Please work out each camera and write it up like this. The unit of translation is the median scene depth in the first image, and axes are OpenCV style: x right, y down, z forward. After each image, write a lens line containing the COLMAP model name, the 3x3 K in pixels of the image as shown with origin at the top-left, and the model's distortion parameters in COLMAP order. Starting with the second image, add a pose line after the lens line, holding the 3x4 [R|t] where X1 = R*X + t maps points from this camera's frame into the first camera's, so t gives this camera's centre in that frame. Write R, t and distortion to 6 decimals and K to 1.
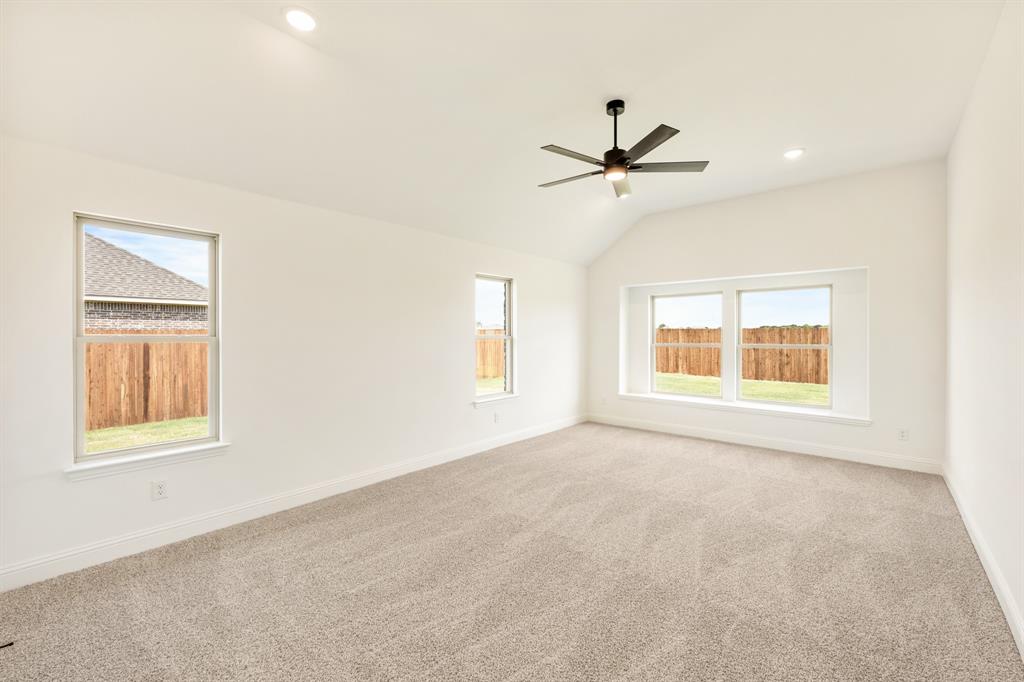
lens RADIAL K [[417.6, 0, 517.8], [0, 417.6, 331.8], [0, 0, 1]] dist [-0.001806, 0.000352]
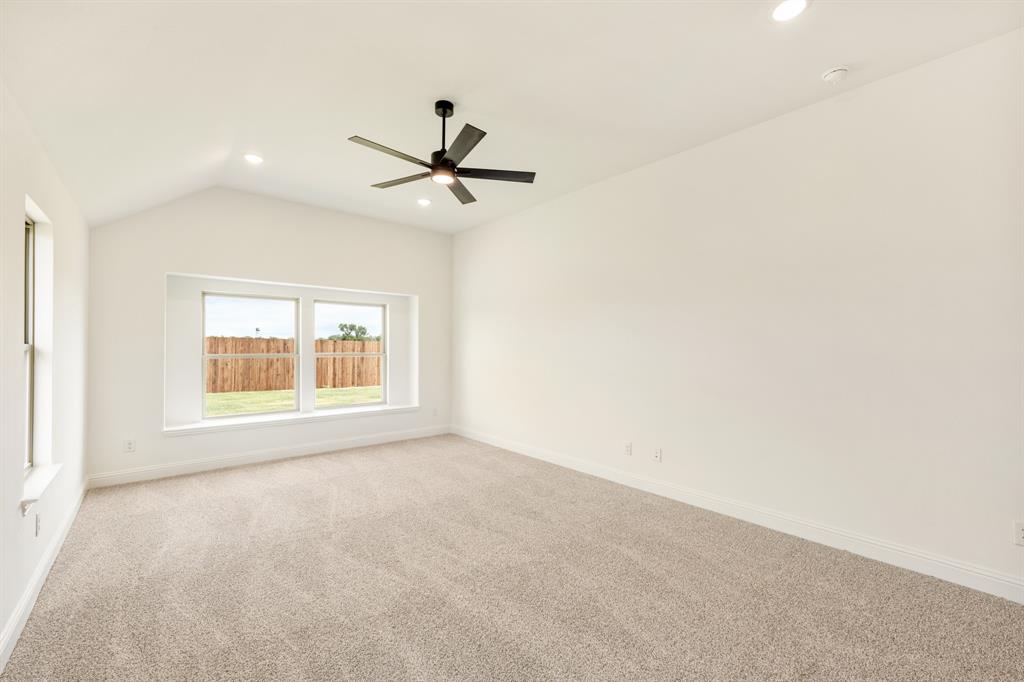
lens RADIAL K [[417.6, 0, 501.0], [0, 417.6, 344.3], [0, 0, 1]] dist [-0.001806, 0.000352]
pose [[0.166612, 0.003567, 0.986016, -0.371393], [-0.012354, 0.999923, -0.001530, 0.002423], [-0.985945, -0.011926, 0.166643, 0.384950]]
